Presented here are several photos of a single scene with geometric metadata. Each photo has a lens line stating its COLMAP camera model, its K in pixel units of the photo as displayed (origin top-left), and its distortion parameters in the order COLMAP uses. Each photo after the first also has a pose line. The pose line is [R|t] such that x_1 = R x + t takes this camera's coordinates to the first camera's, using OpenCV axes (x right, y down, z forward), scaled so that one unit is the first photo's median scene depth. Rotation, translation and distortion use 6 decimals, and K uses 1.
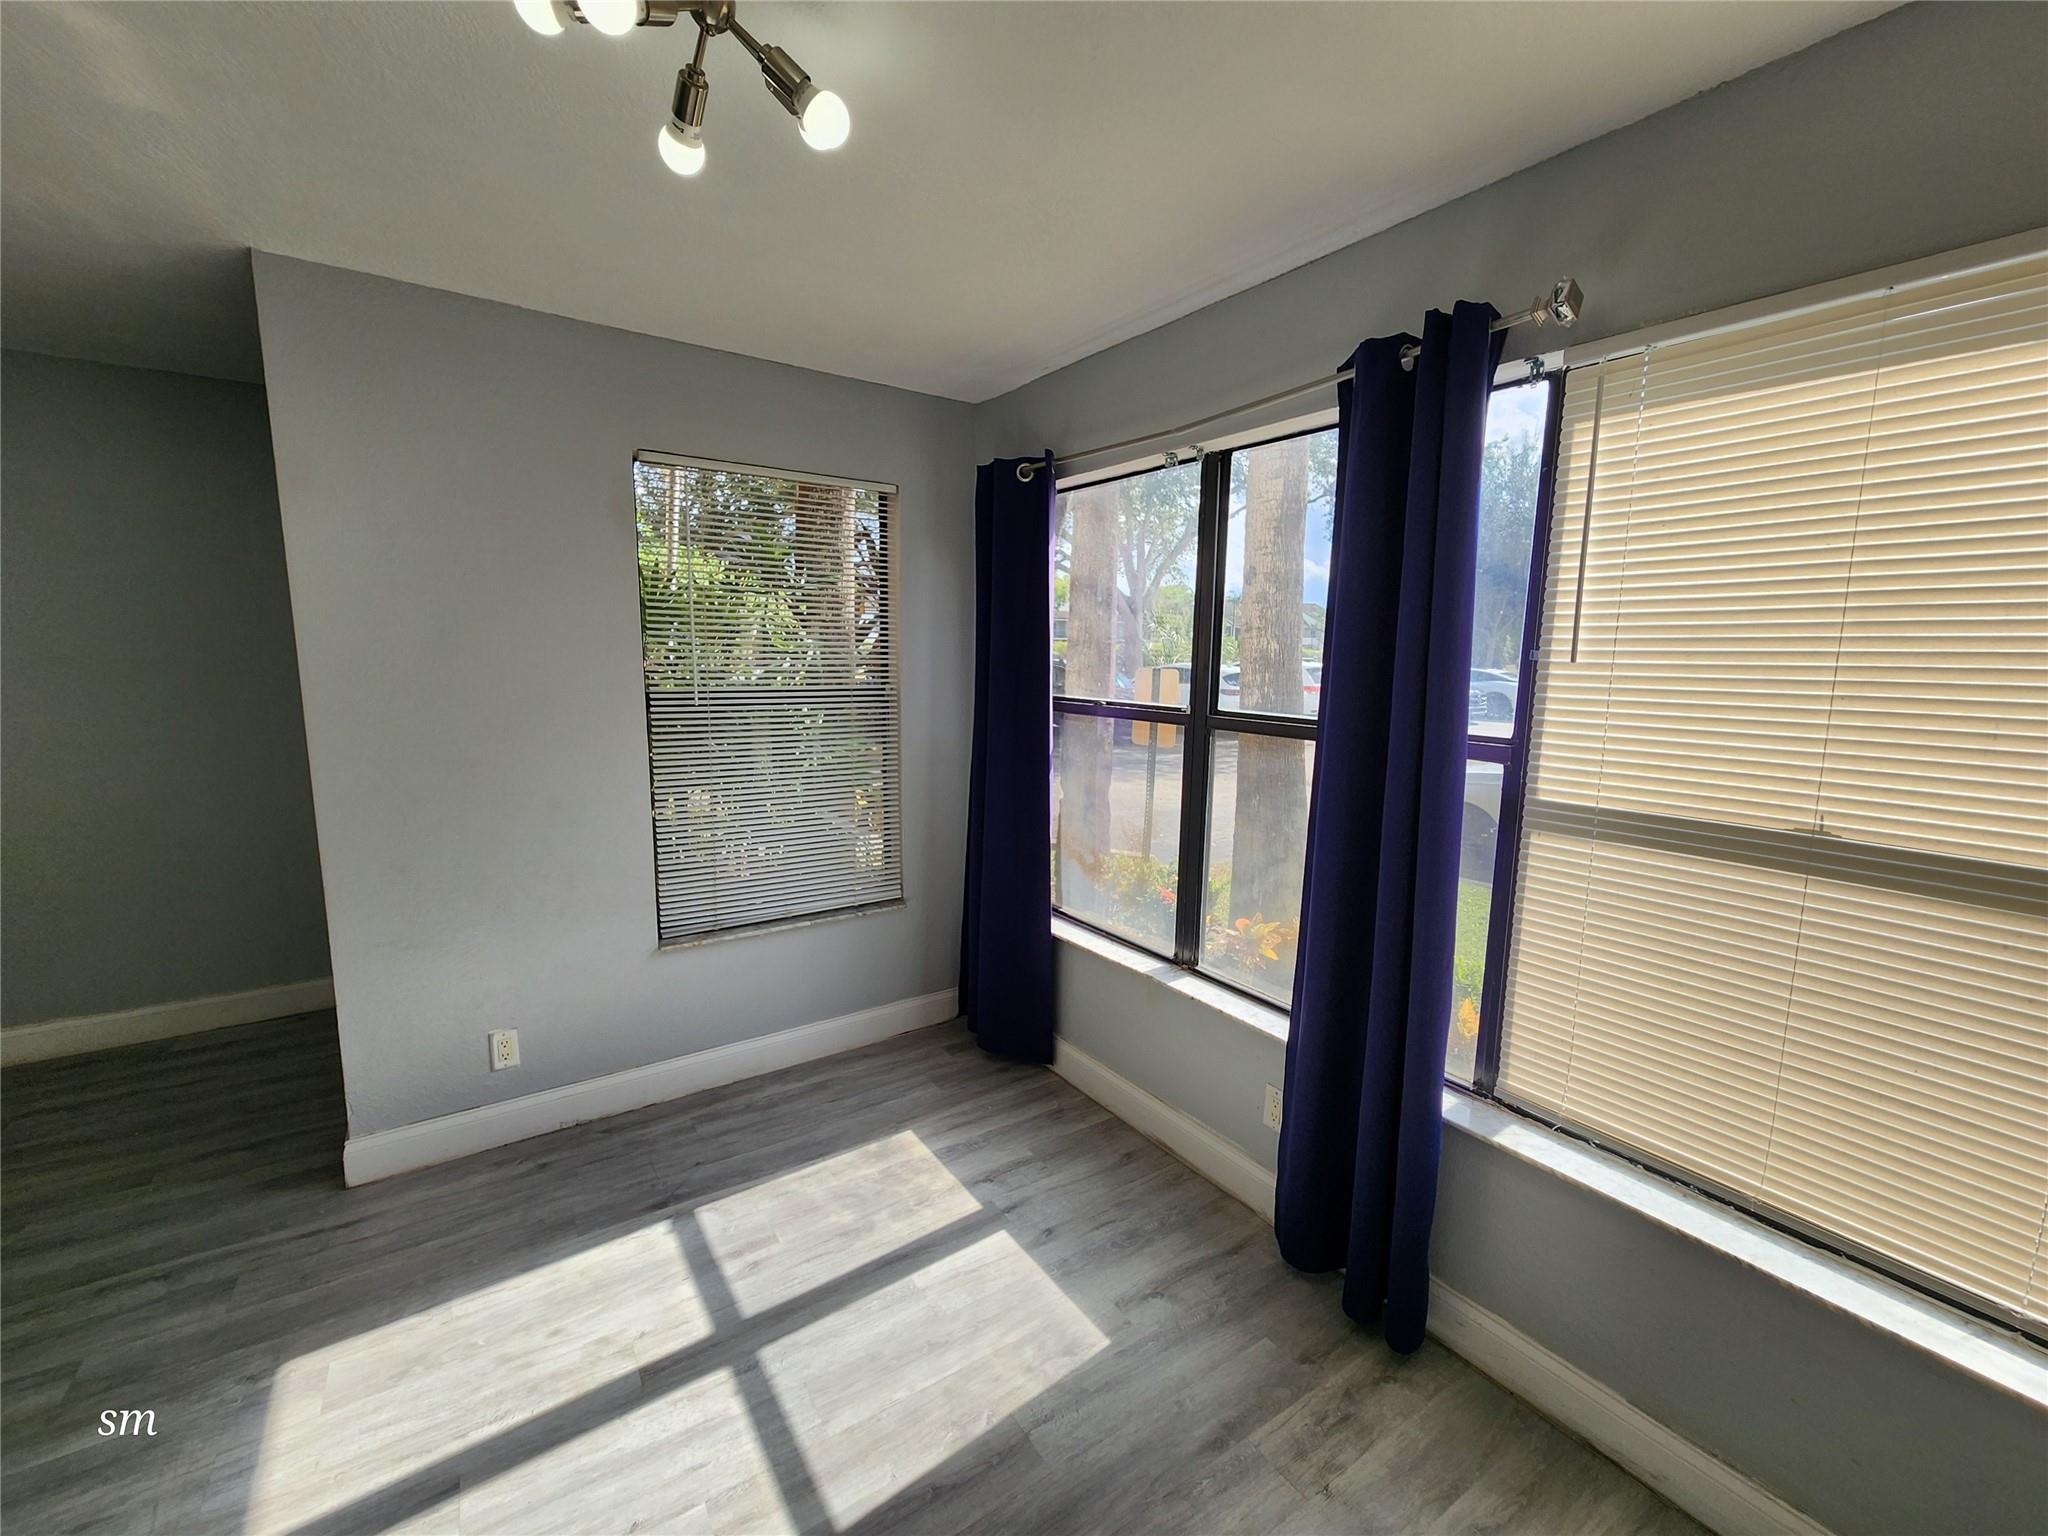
lens RADIAL K [[834.6, 0, 1032.1], [0, 834.6, 764.8], [0, 0, 1]] dist [0.001198, -0.000837]
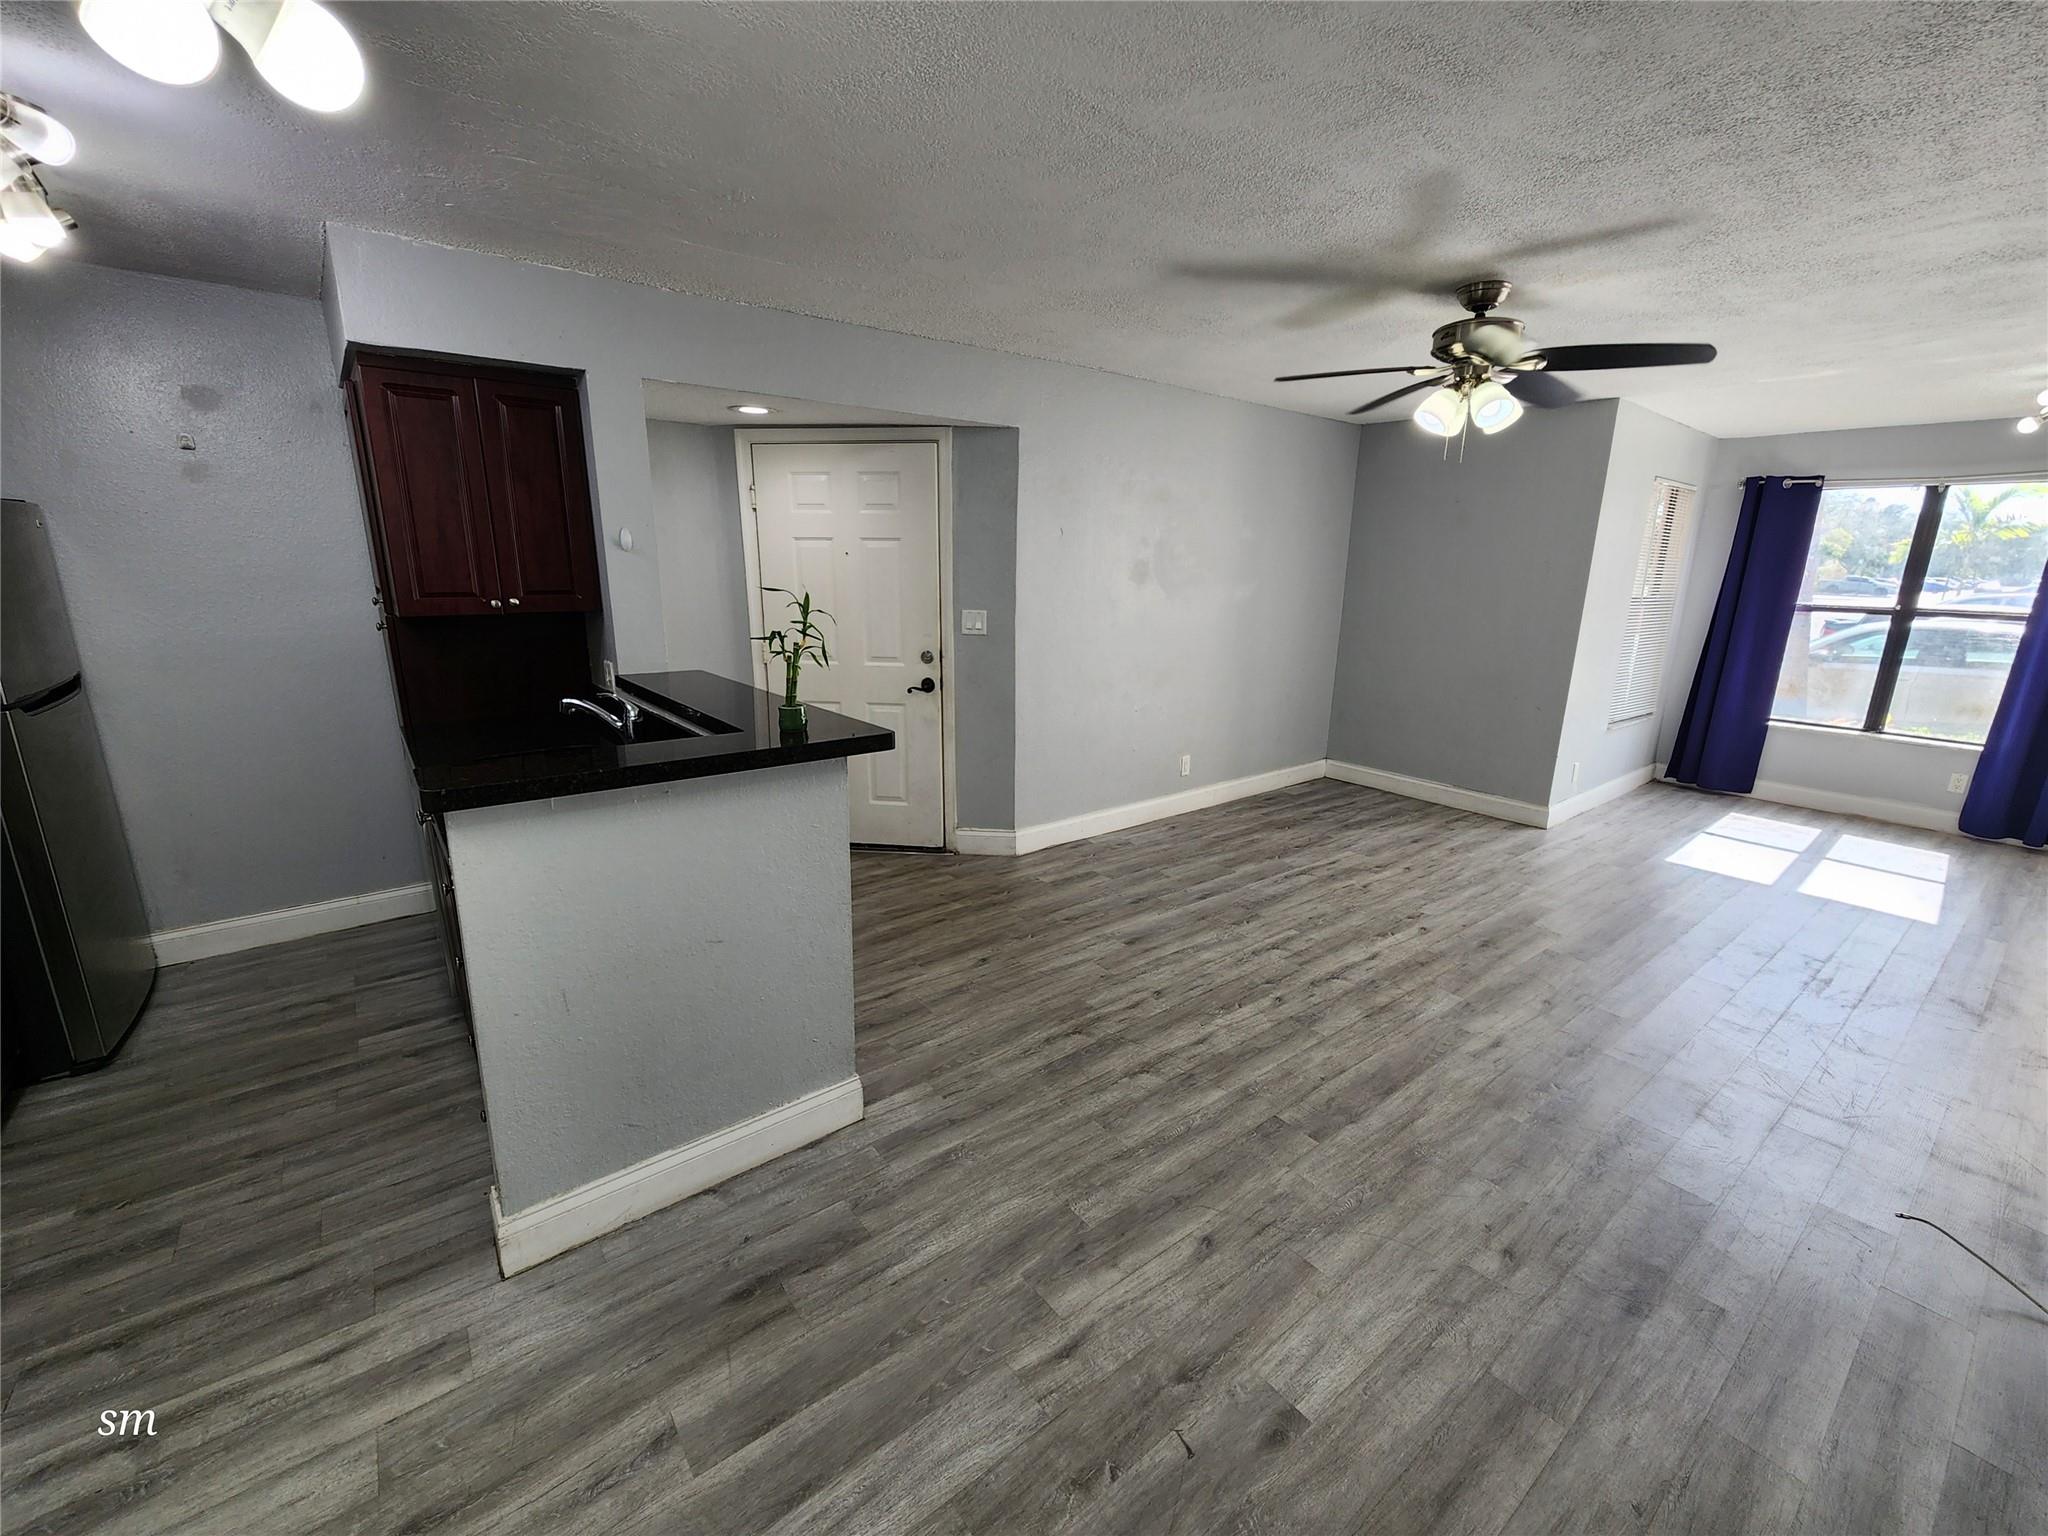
lens RADIAL K [[834.6, 0, 1032.1], [0, 834.6, 764.8], [0, 0, 1]] dist [0.001198, -0.000837]
pose [[0.997780, -0.010878, 0.065702, -2.344162], [0.003786, 0.994239, 0.107118, 0.103819], [-0.066489, -0.106631, 0.992073, -1.075456]]
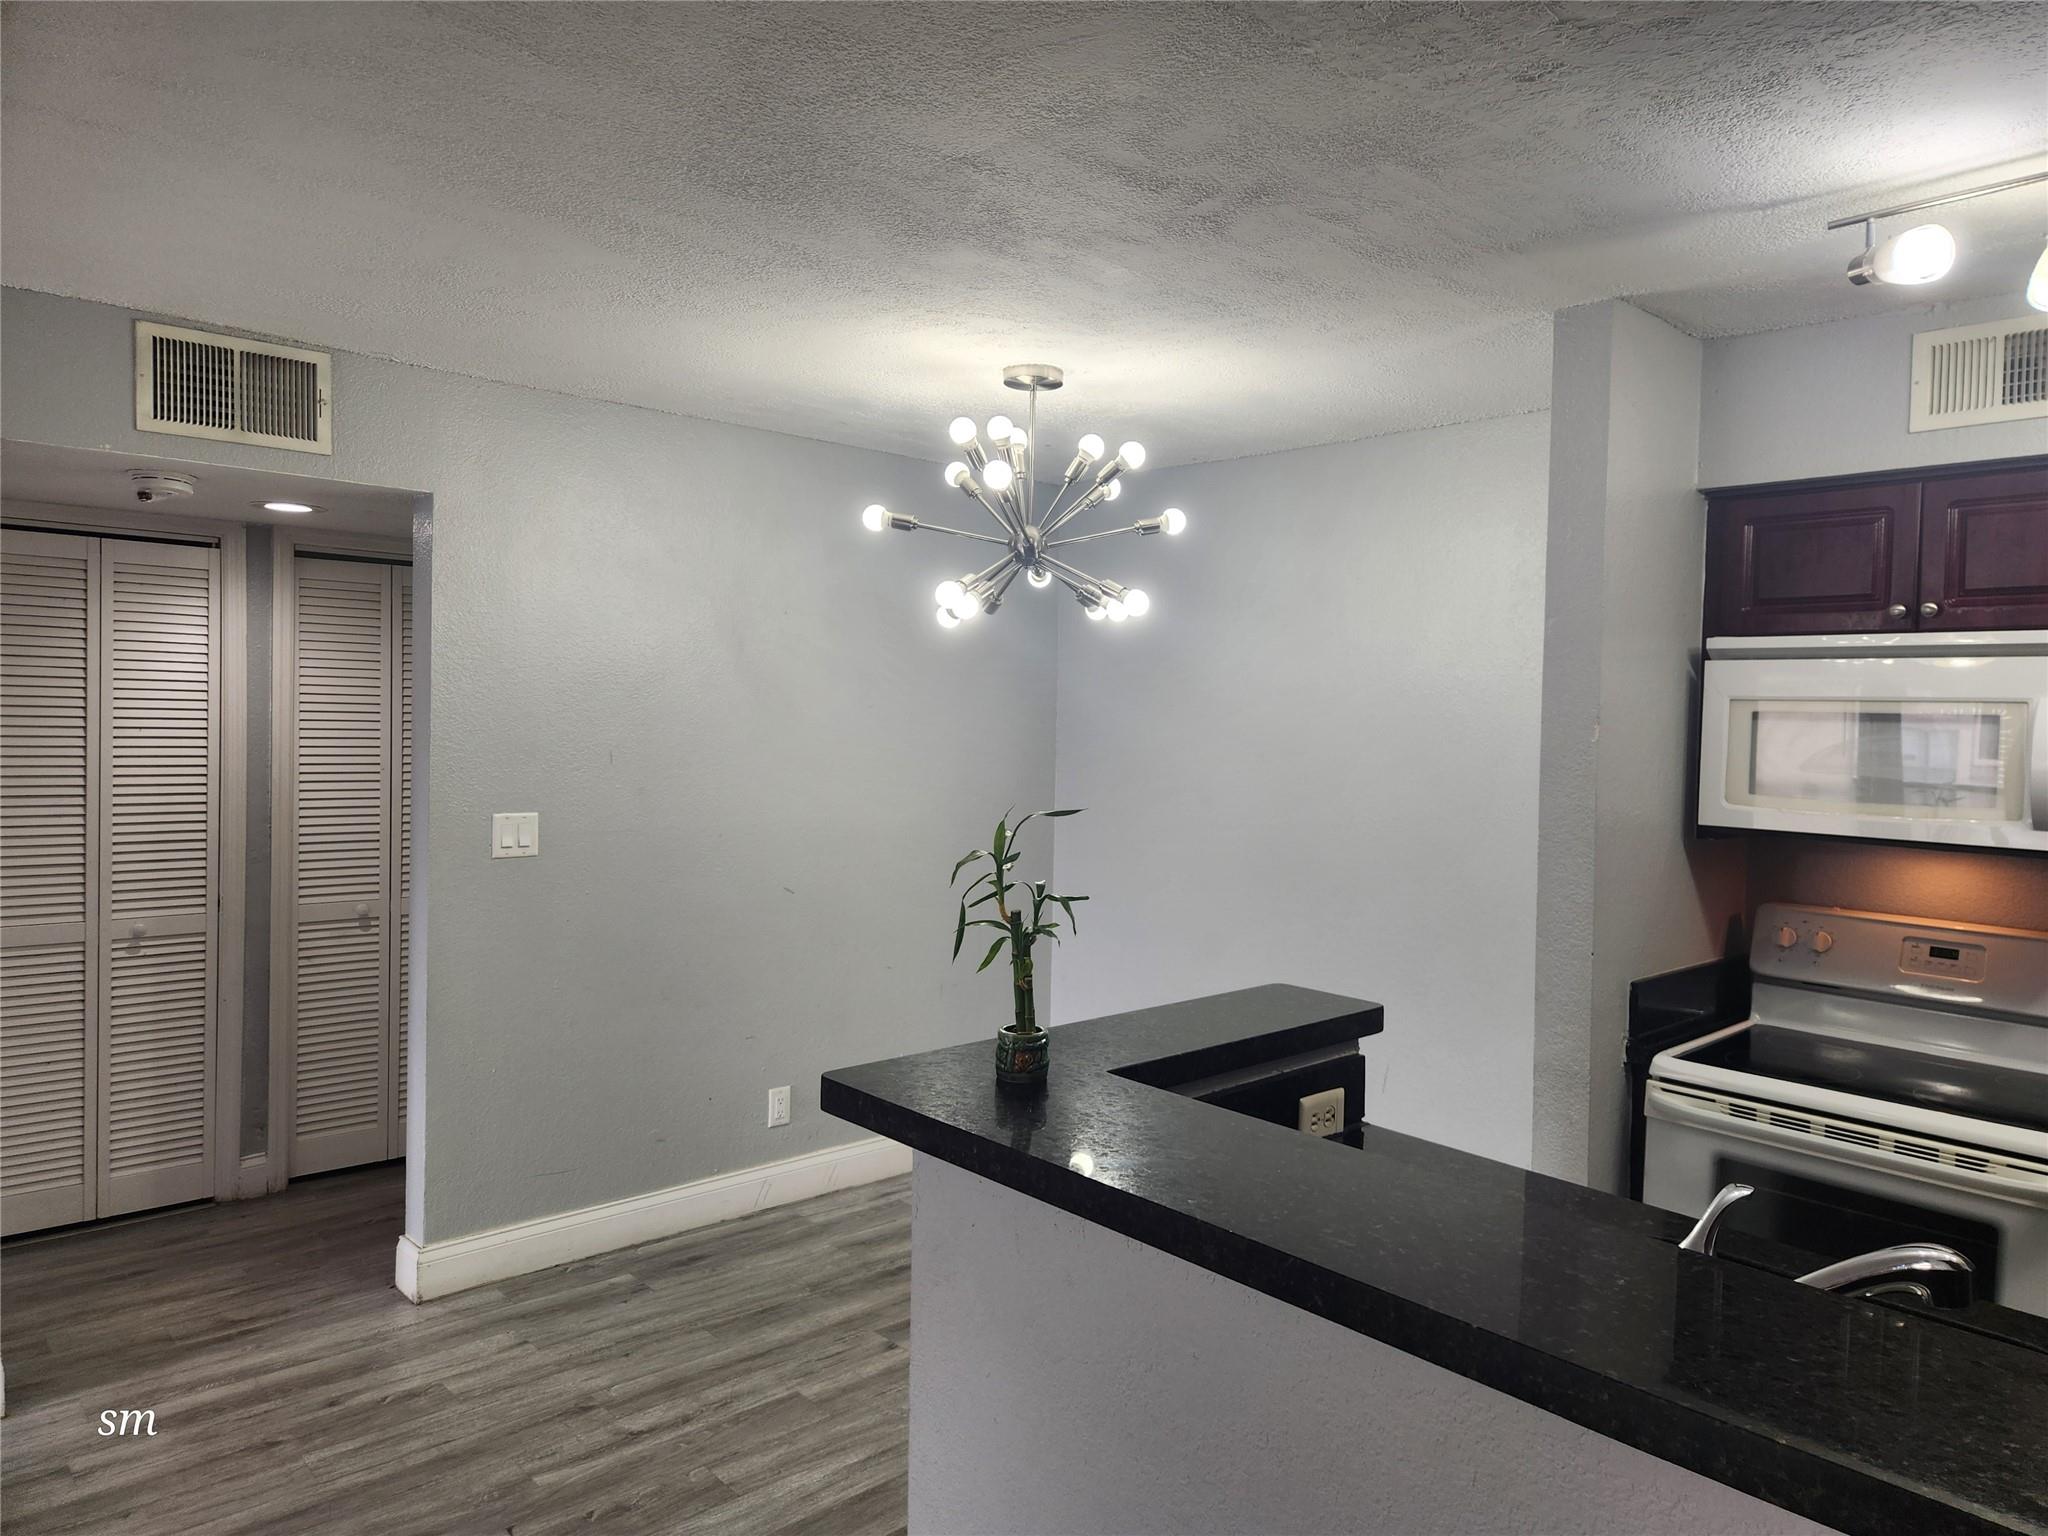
lens RADIAL K [[1373.8, 0, 1057.2], [0, 1373.8, 753.3], [0, 0, 1]] dist [0.038806, -0.004102]
pose [[-0.988518, -0.028556, -0.148381, -2.445789], [-0.052793, 0.985365, 0.162073, -0.148891], [0.141582, 0.168046, -0.975559, 0.597684]]
